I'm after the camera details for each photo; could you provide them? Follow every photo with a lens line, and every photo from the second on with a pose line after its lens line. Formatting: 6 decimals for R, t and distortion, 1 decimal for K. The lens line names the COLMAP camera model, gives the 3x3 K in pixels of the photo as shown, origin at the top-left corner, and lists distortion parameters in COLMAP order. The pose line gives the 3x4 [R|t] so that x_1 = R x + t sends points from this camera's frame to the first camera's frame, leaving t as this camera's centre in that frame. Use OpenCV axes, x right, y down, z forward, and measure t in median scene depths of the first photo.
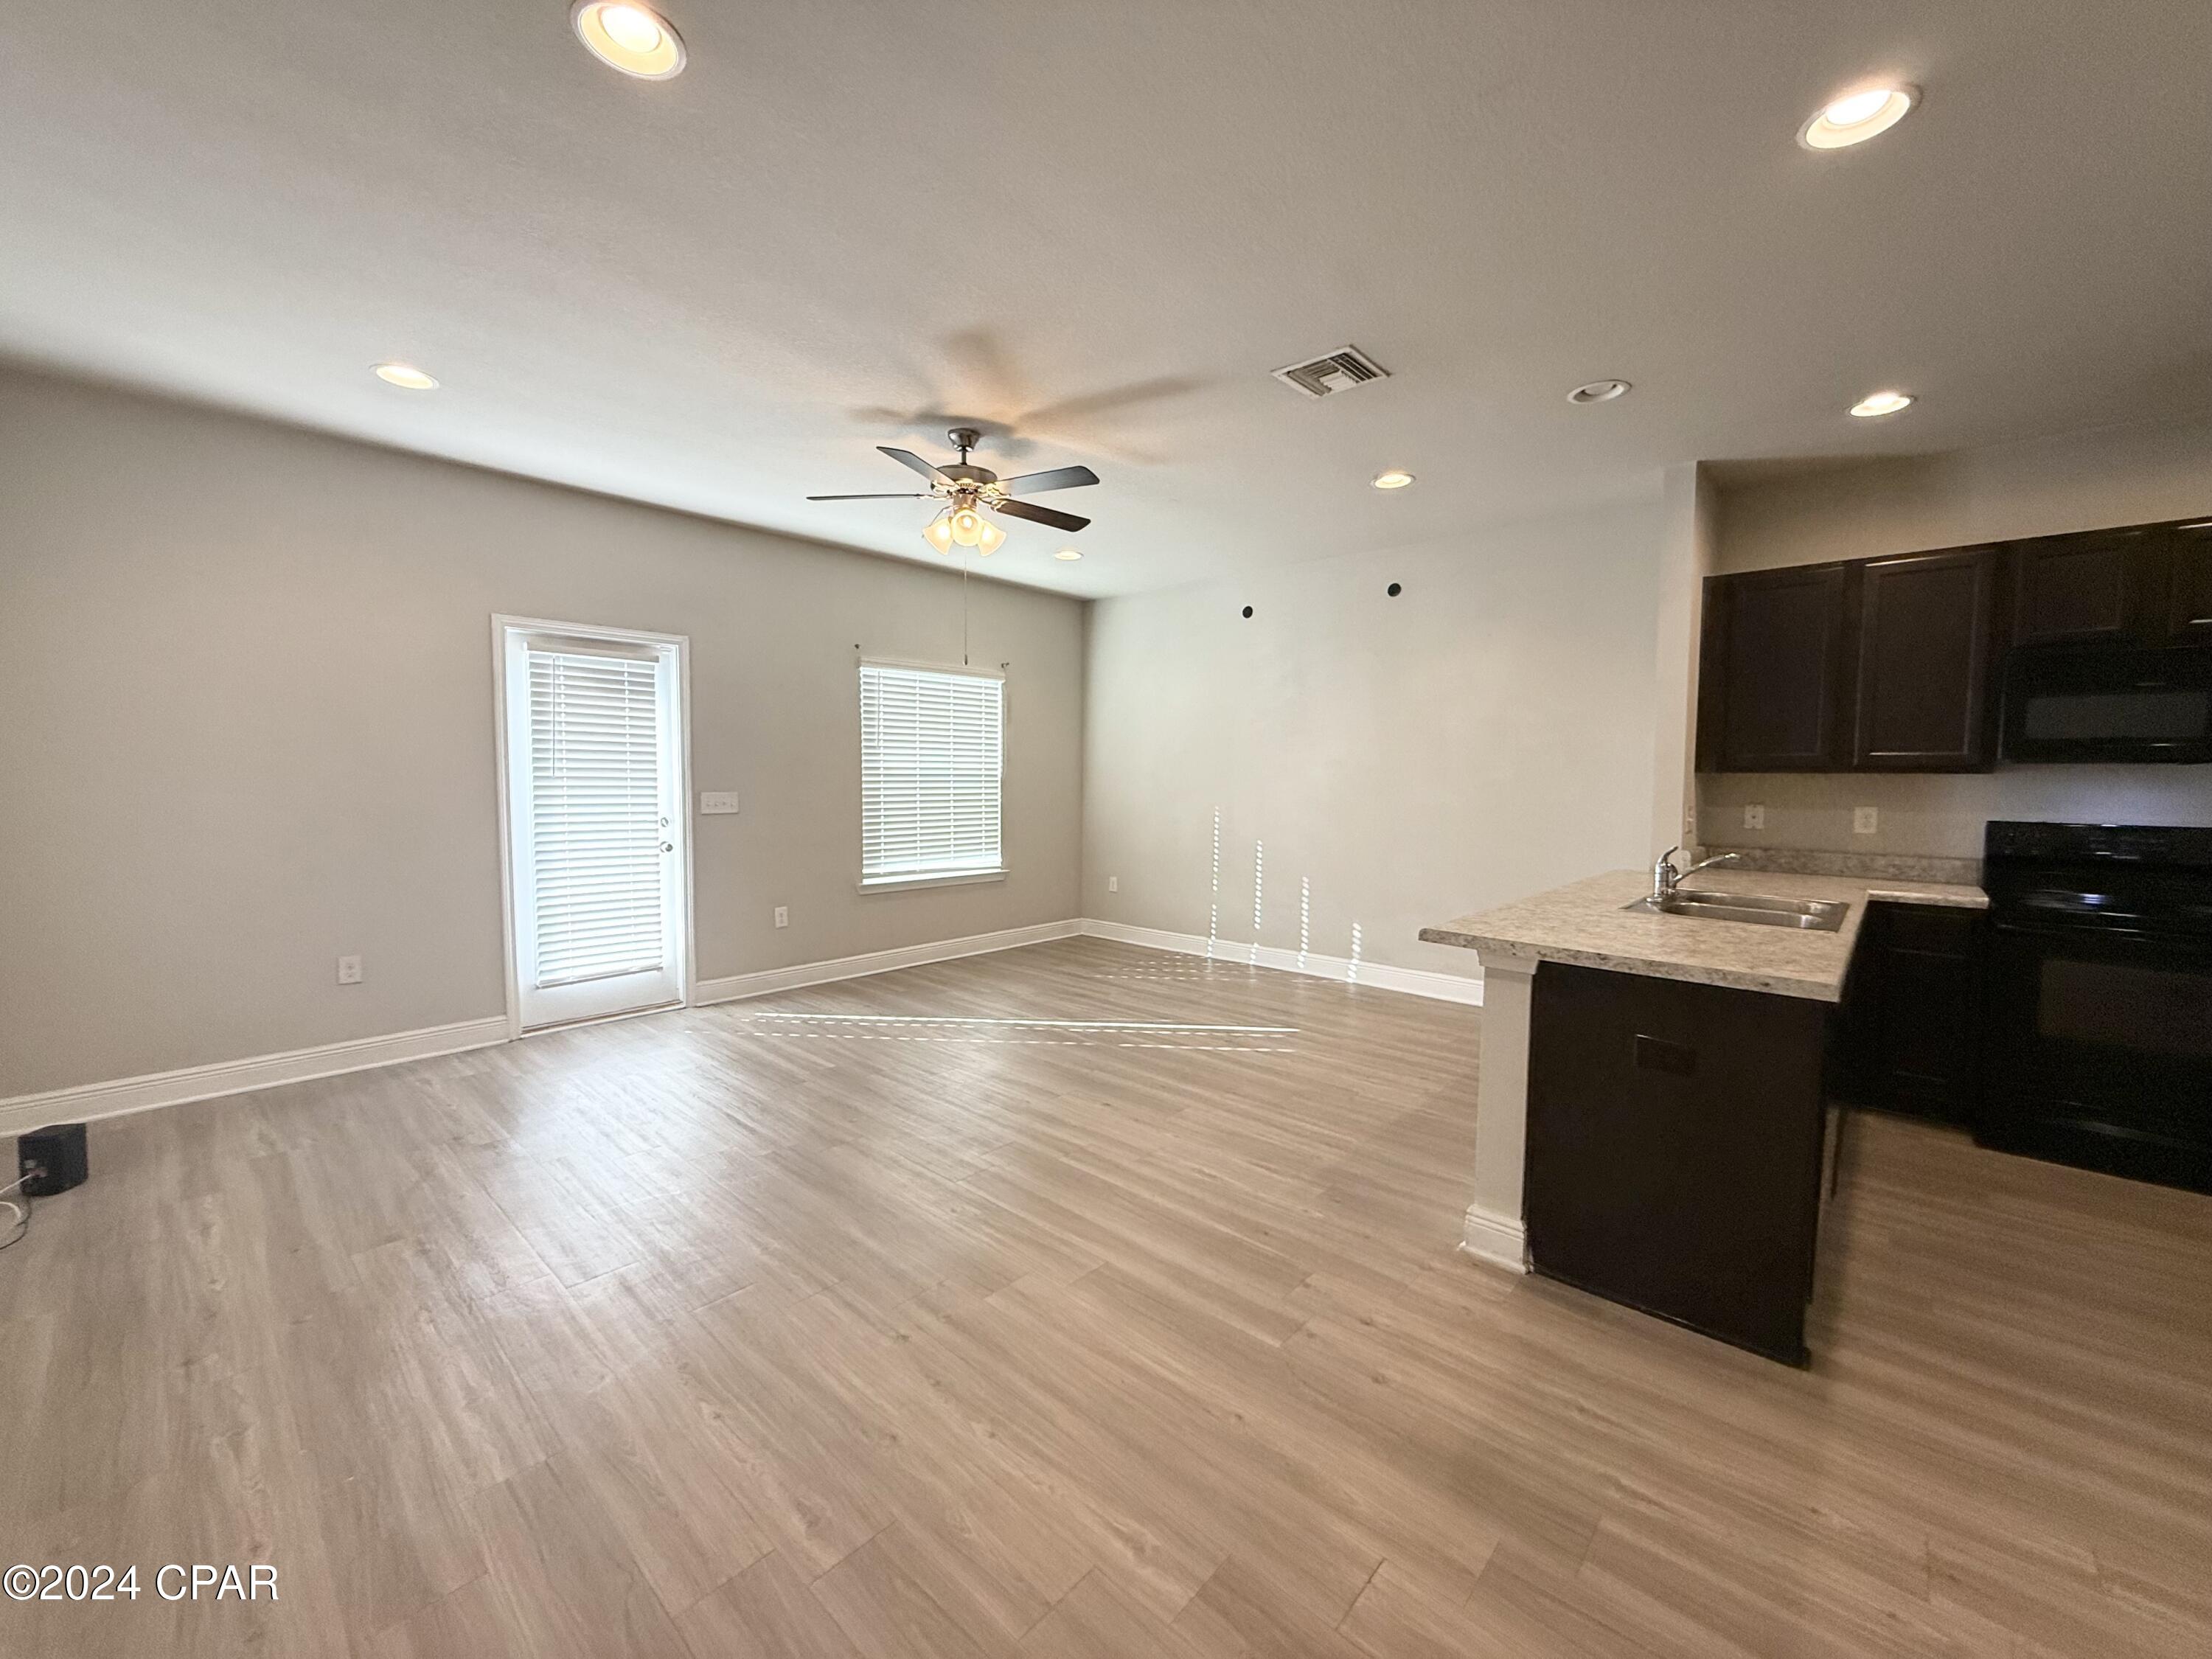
lens RADIAL K [[878.5, 0, 1099.6], [0, 878.5, 832.8], [0, 0, 1]] dist [0.000263, -0.000276]
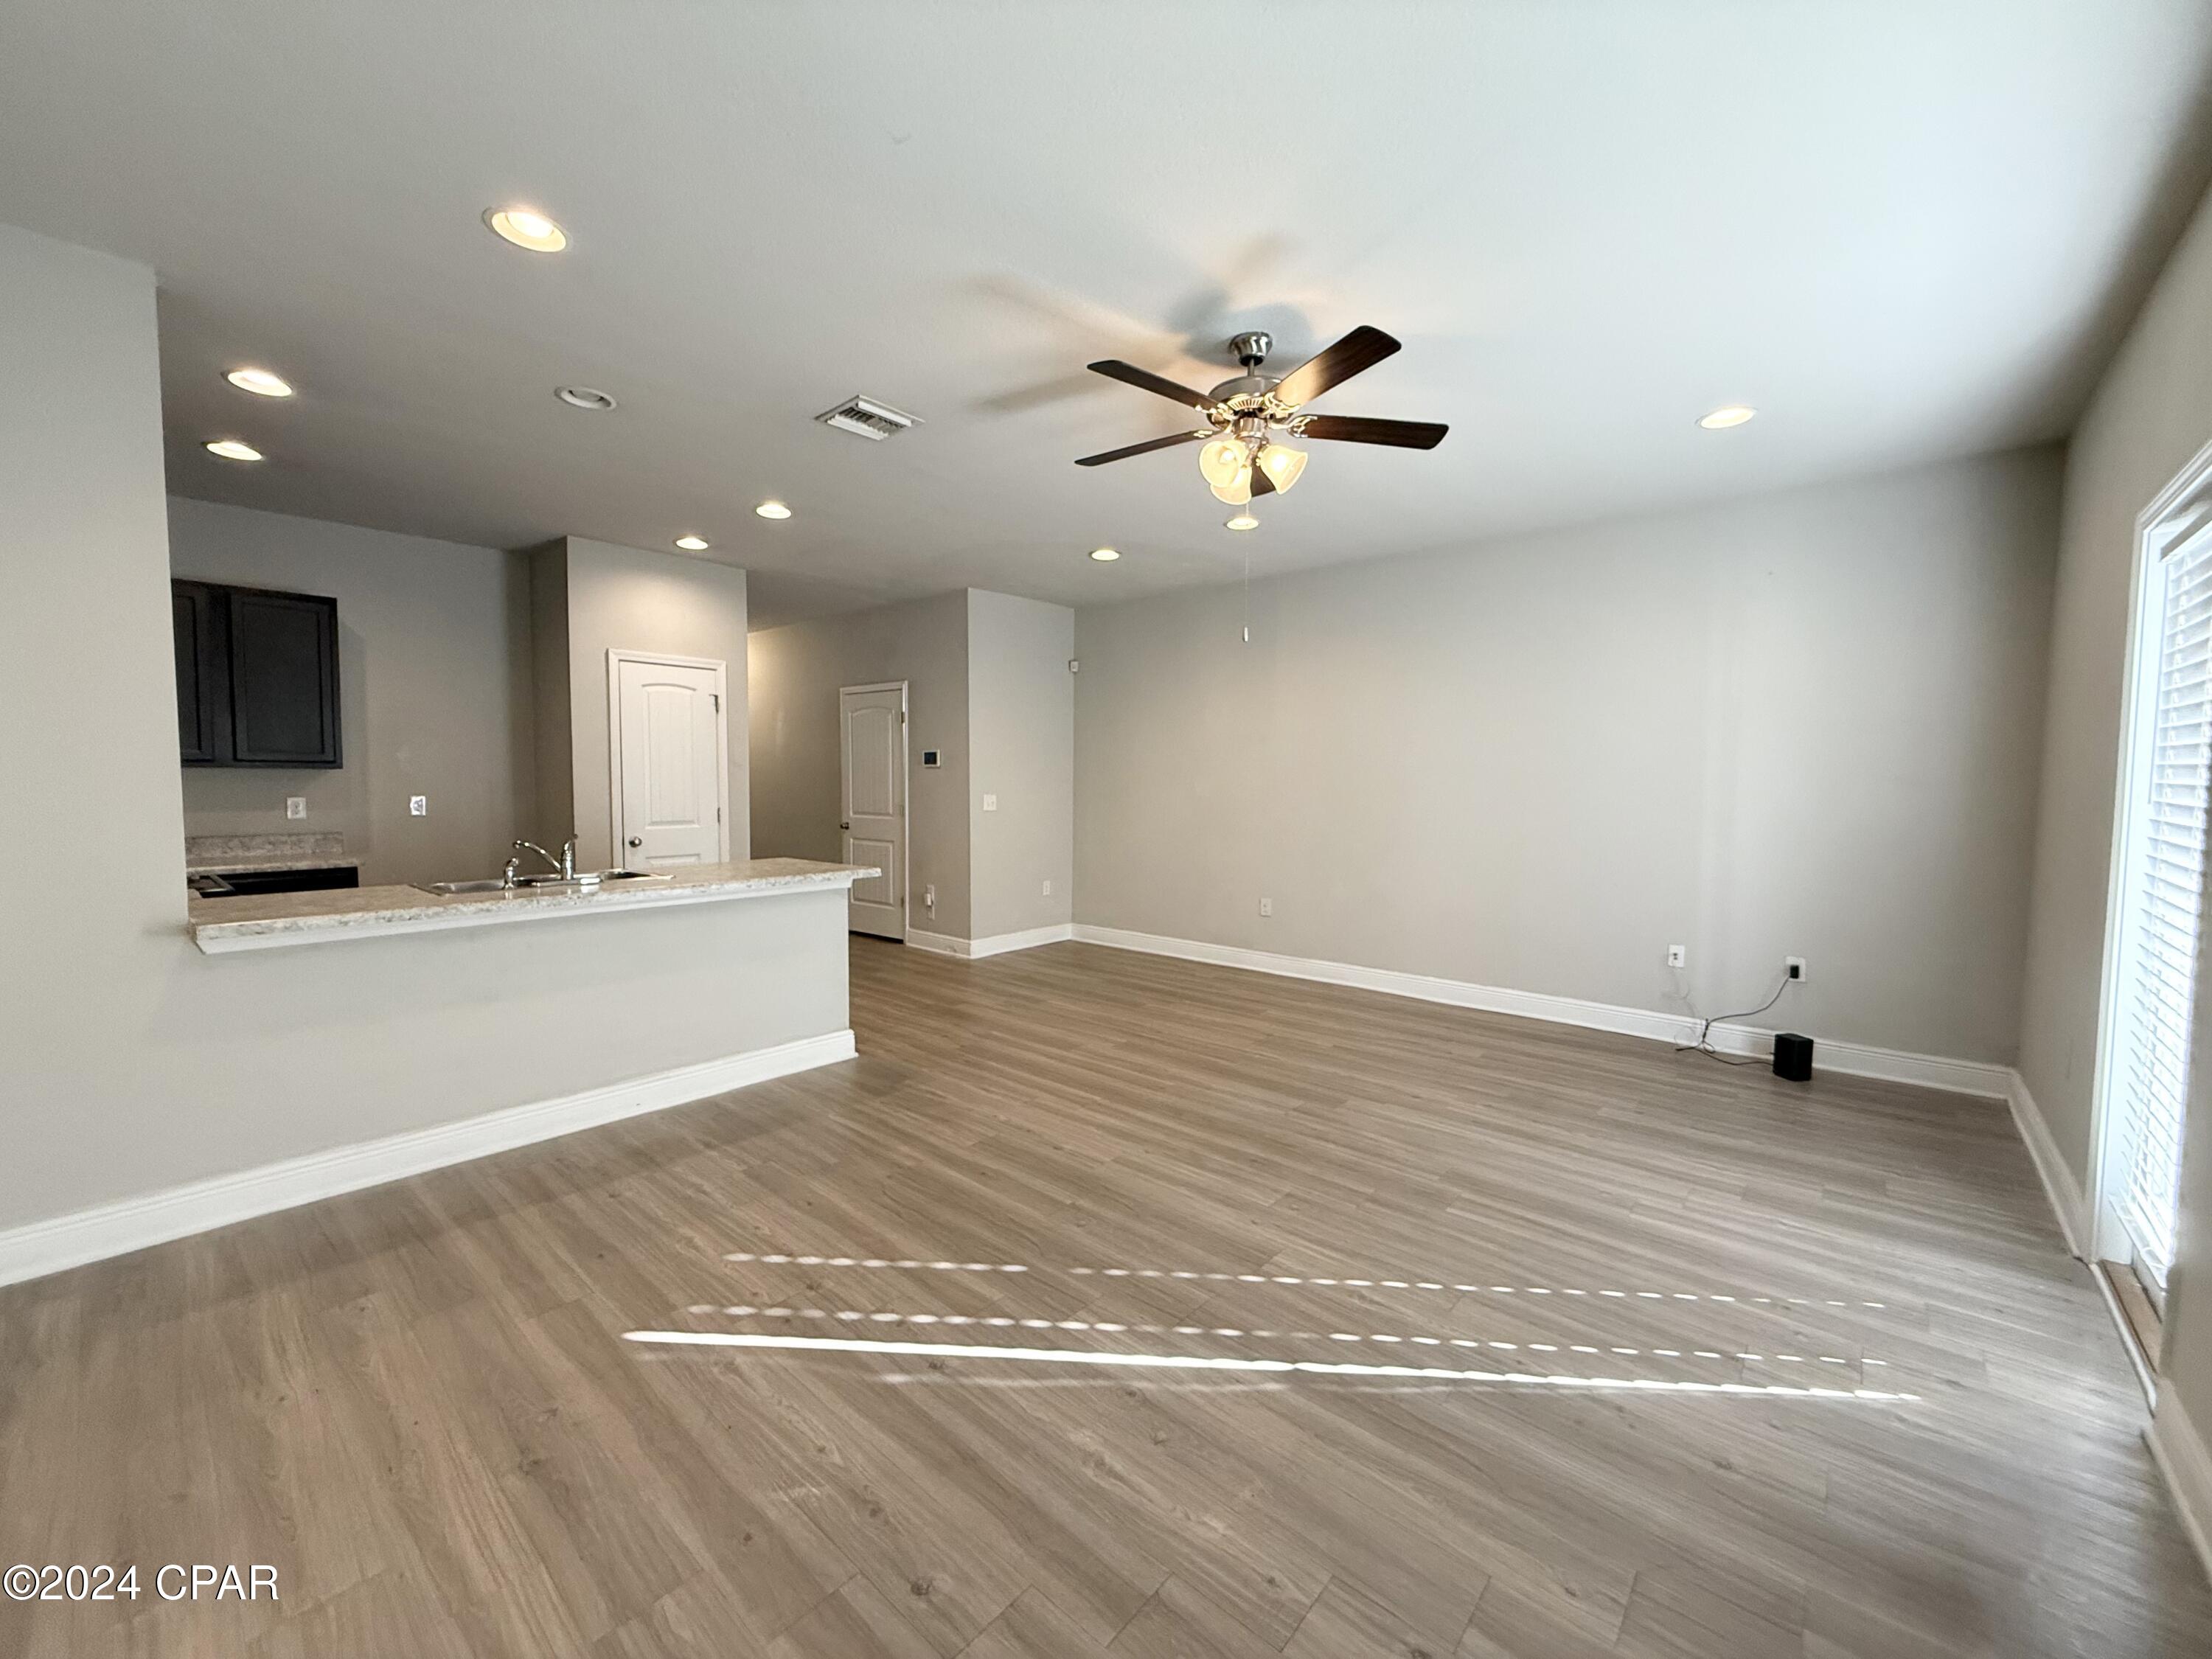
lens RADIAL K [[878.5, 0, 1099.6], [0, 878.5, 832.8], [0, 0, 1]] dist [0.000263, -0.000276]
pose [[-0.999725, -0.013830, -0.018931, -0.009799], [-0.016167, 0.991452, 0.129467, -0.101780], [0.016978, 0.129737, -0.991403, 1.479212]]
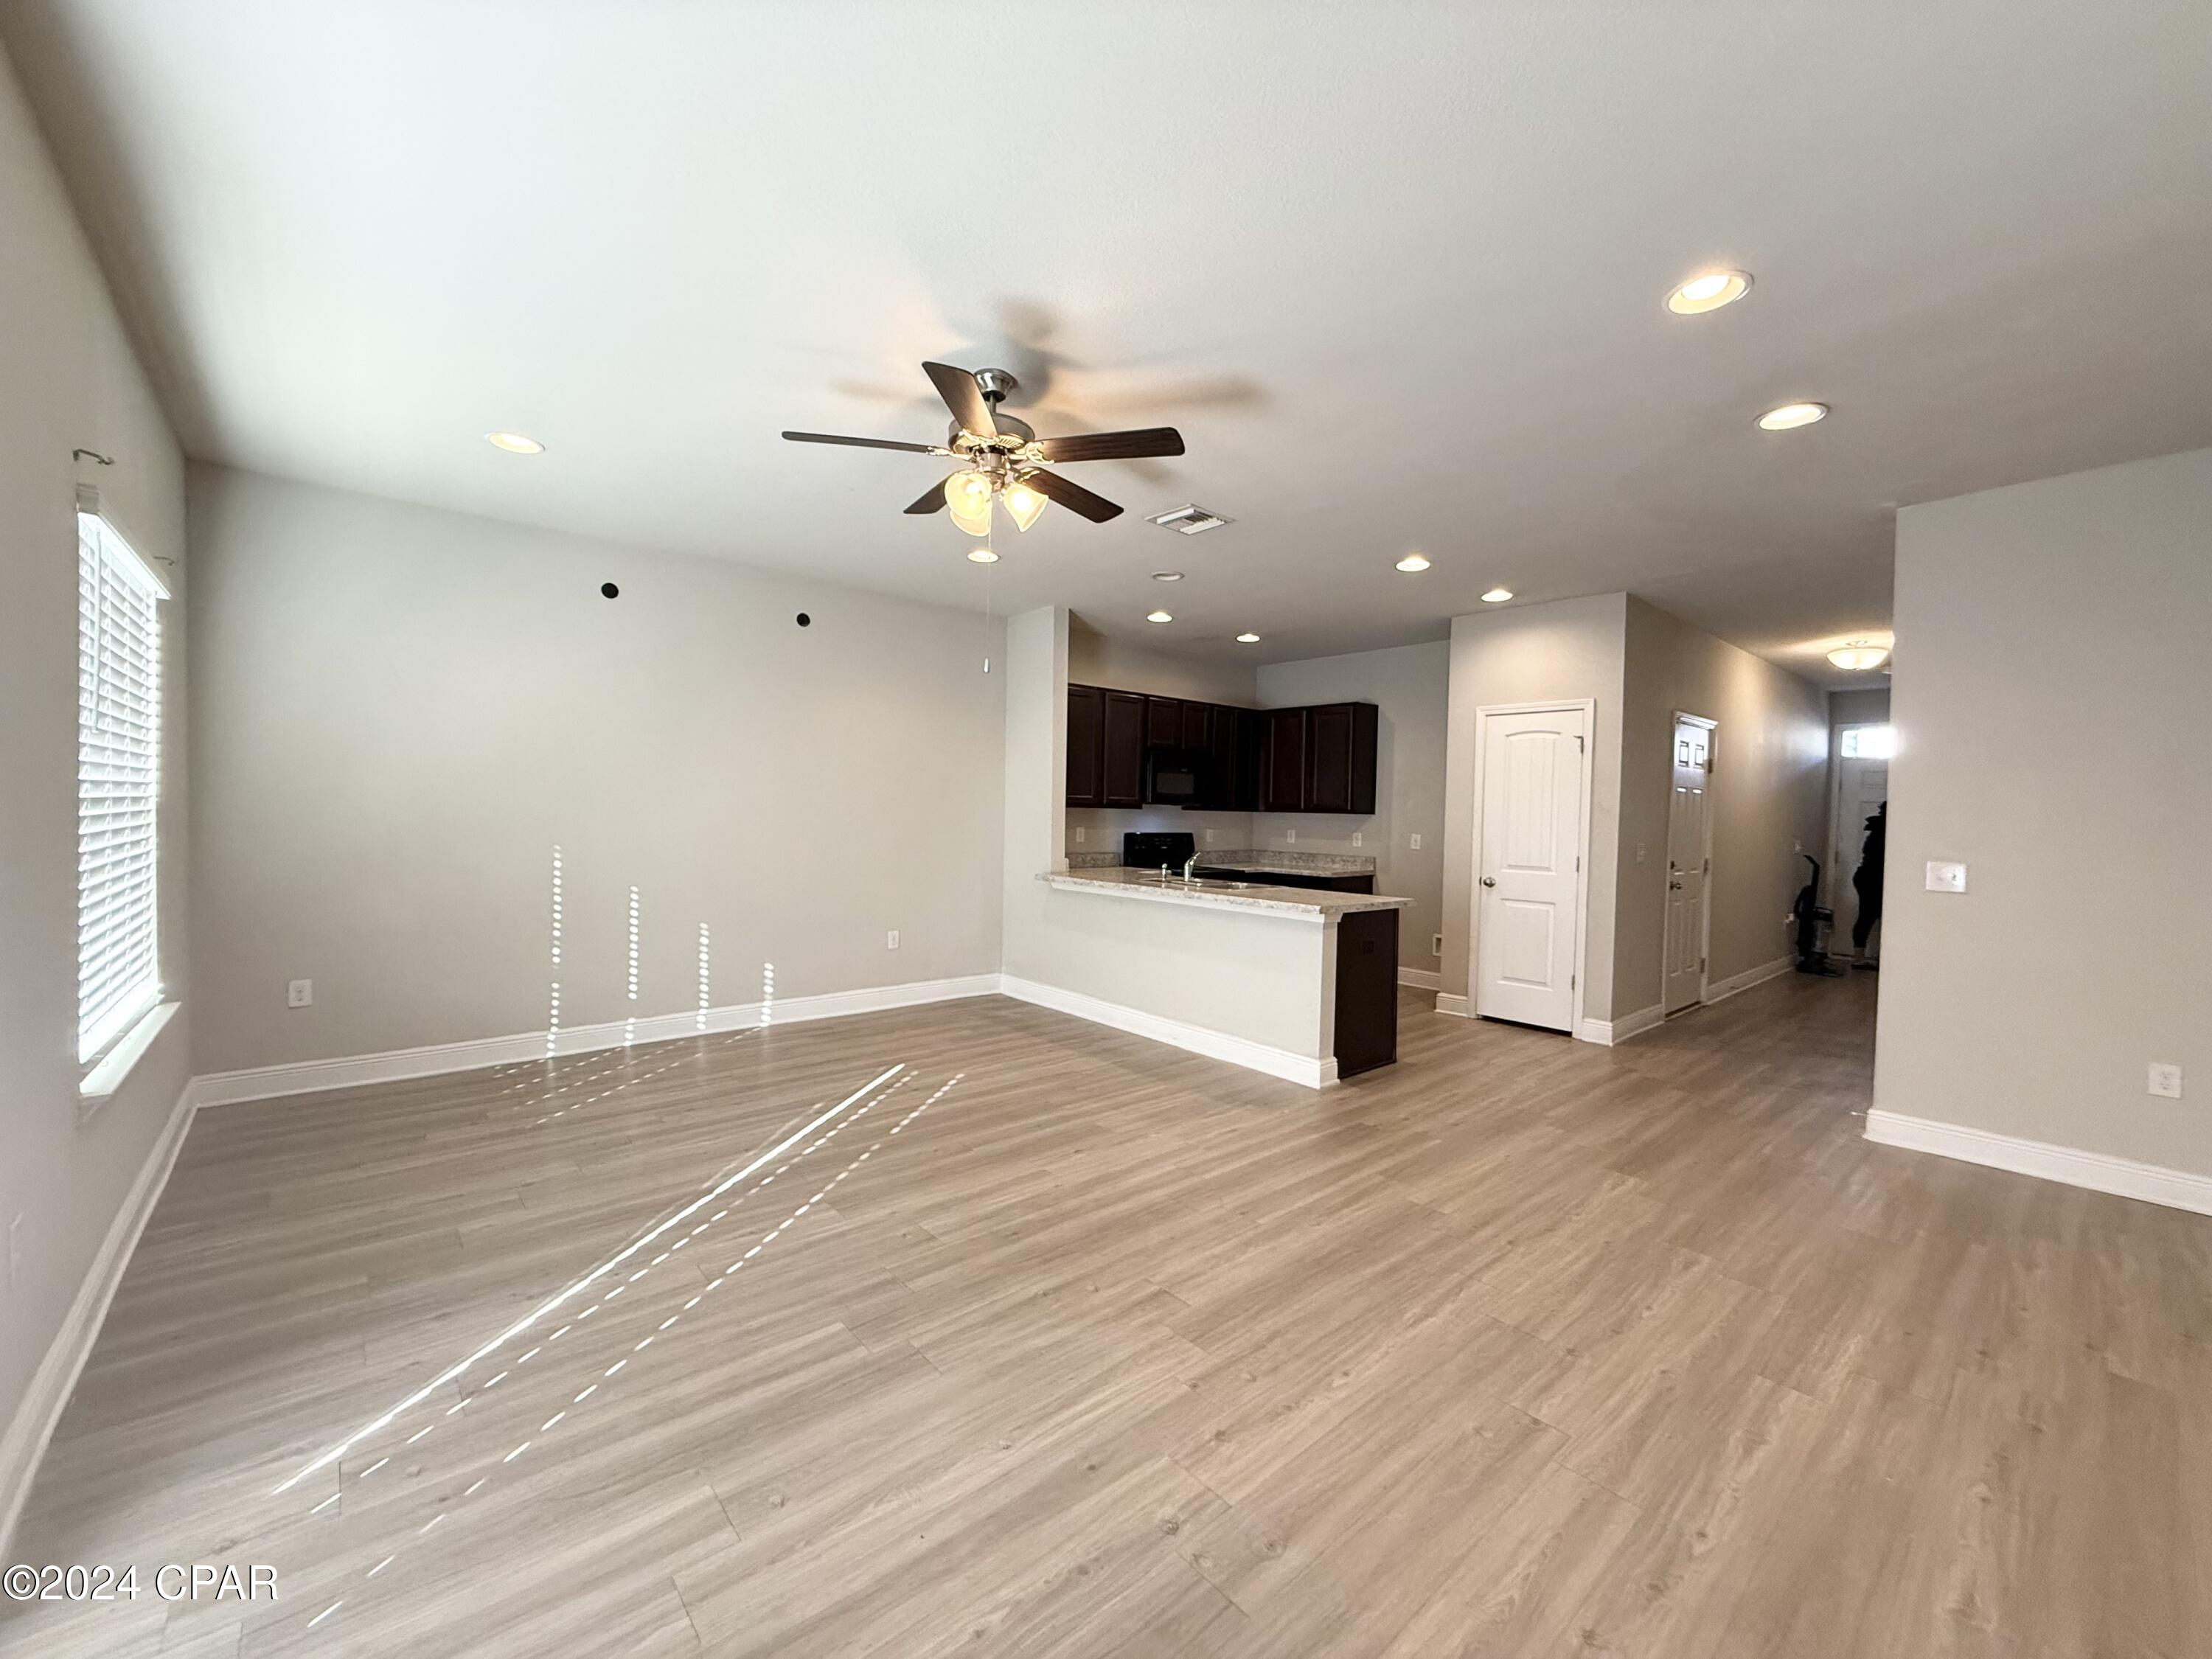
lens RADIAL K [[878.5, 0, 1099.6], [0, 878.5, 832.8], [0, 0, 1]] dist [0.000263, -0.000276]
pose [[0.113386, -0.031283, 0.993058, -0.757630], [0.046580, 0.998573, 0.026139, -0.054750], [-0.992459, 0.043293, 0.114681, 0.678884]]
